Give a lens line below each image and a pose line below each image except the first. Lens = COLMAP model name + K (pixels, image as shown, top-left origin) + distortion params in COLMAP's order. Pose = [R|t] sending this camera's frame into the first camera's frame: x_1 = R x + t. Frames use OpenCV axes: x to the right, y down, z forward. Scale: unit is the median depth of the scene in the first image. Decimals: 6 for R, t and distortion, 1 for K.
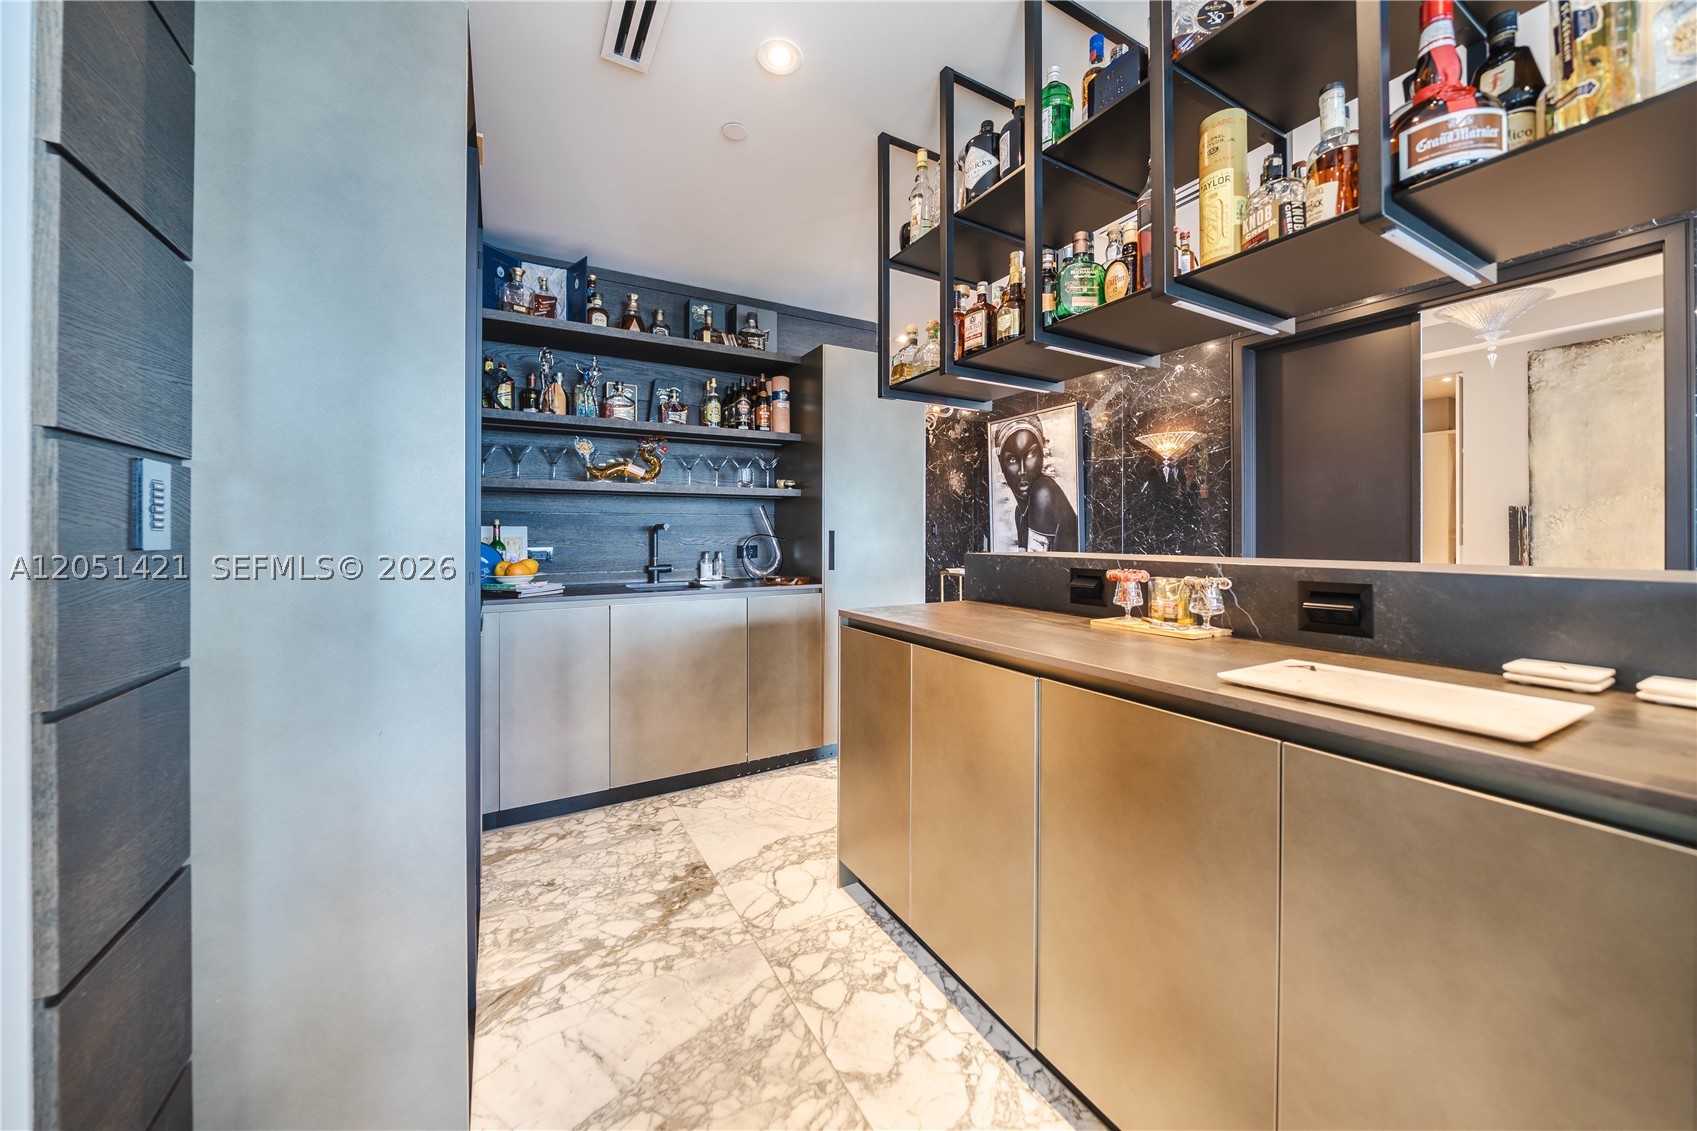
lens RADIAL K [[590.2, 0, 824.4], [0, 590.2, 529.0], [0, 0, 1]] dist [-0.010893, 0.000701]
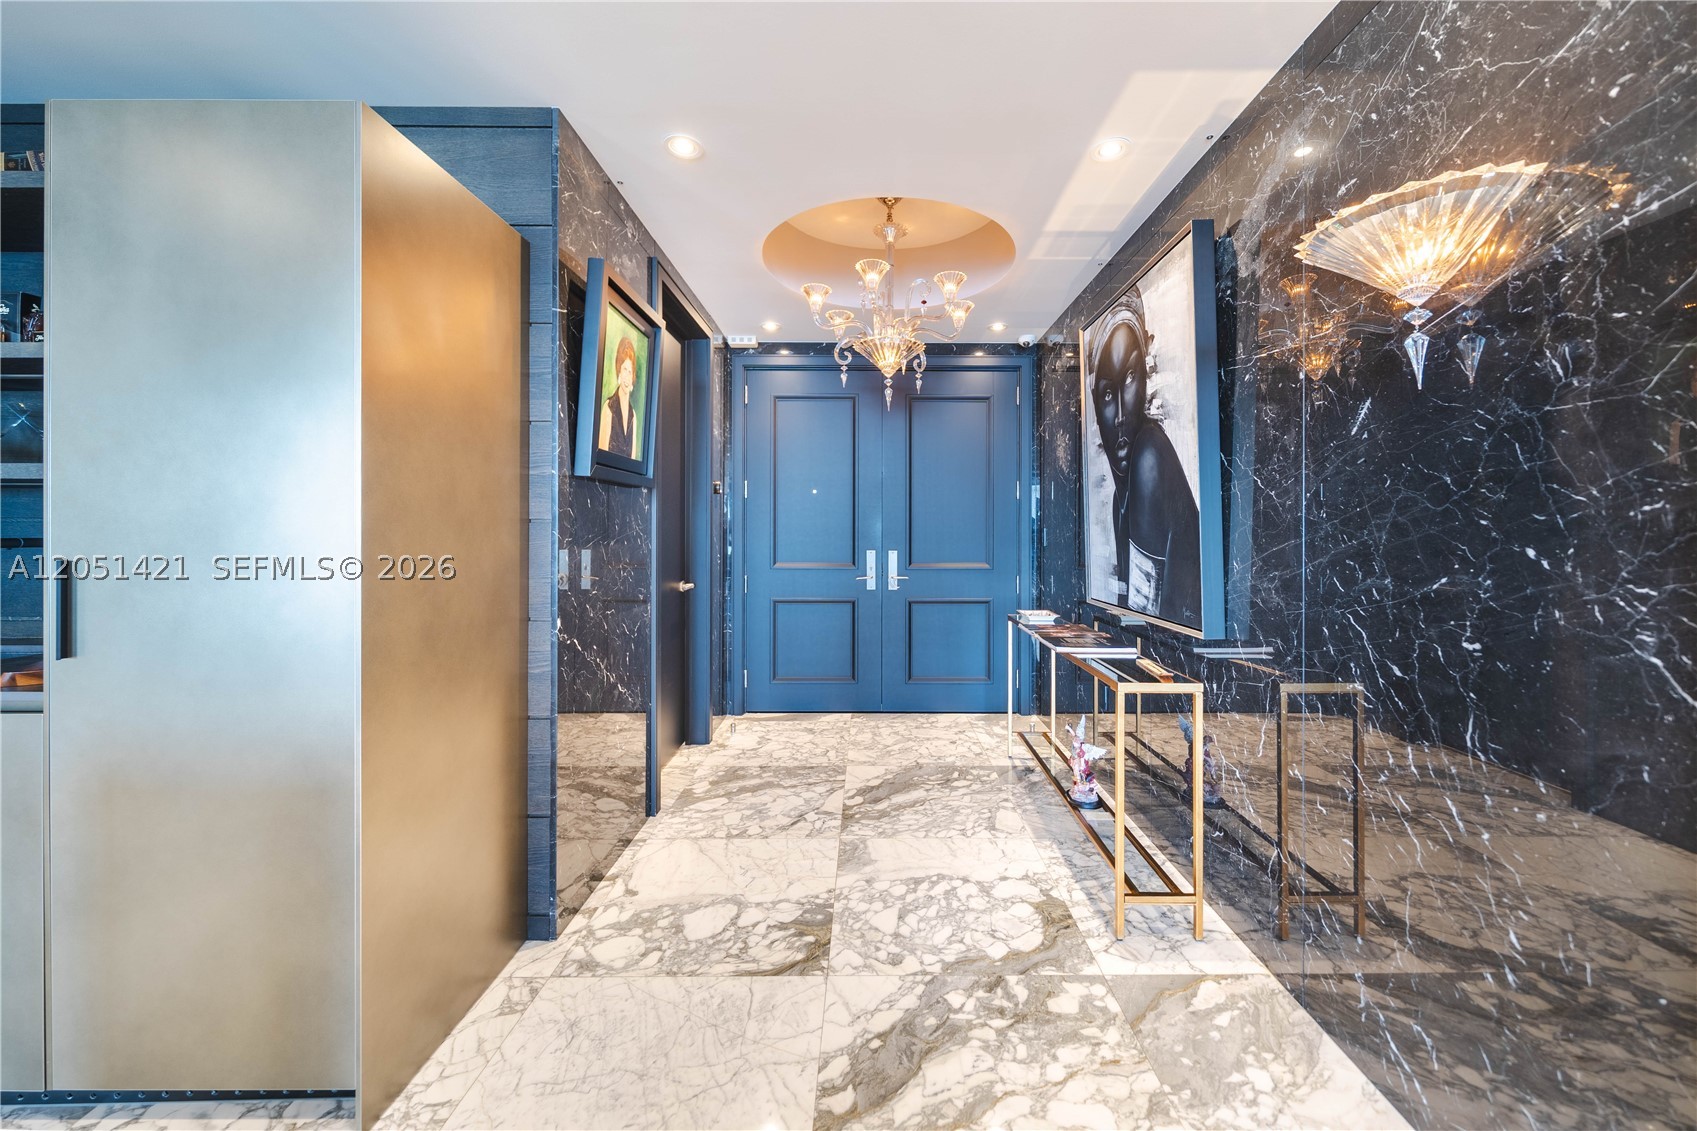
lens RADIAL K [[590.2, 0, 886.3], [0, 590.2, 529.2], [0, 0, 1]] dist [-0.010893, 0.000701]
pose [[0.896078, 0.006312, -0.443852, 0.503822], [-0.003941, 0.999973, 0.006265, -0.015585], [0.443879, -0.003865, 0.896078, 0.675087]]
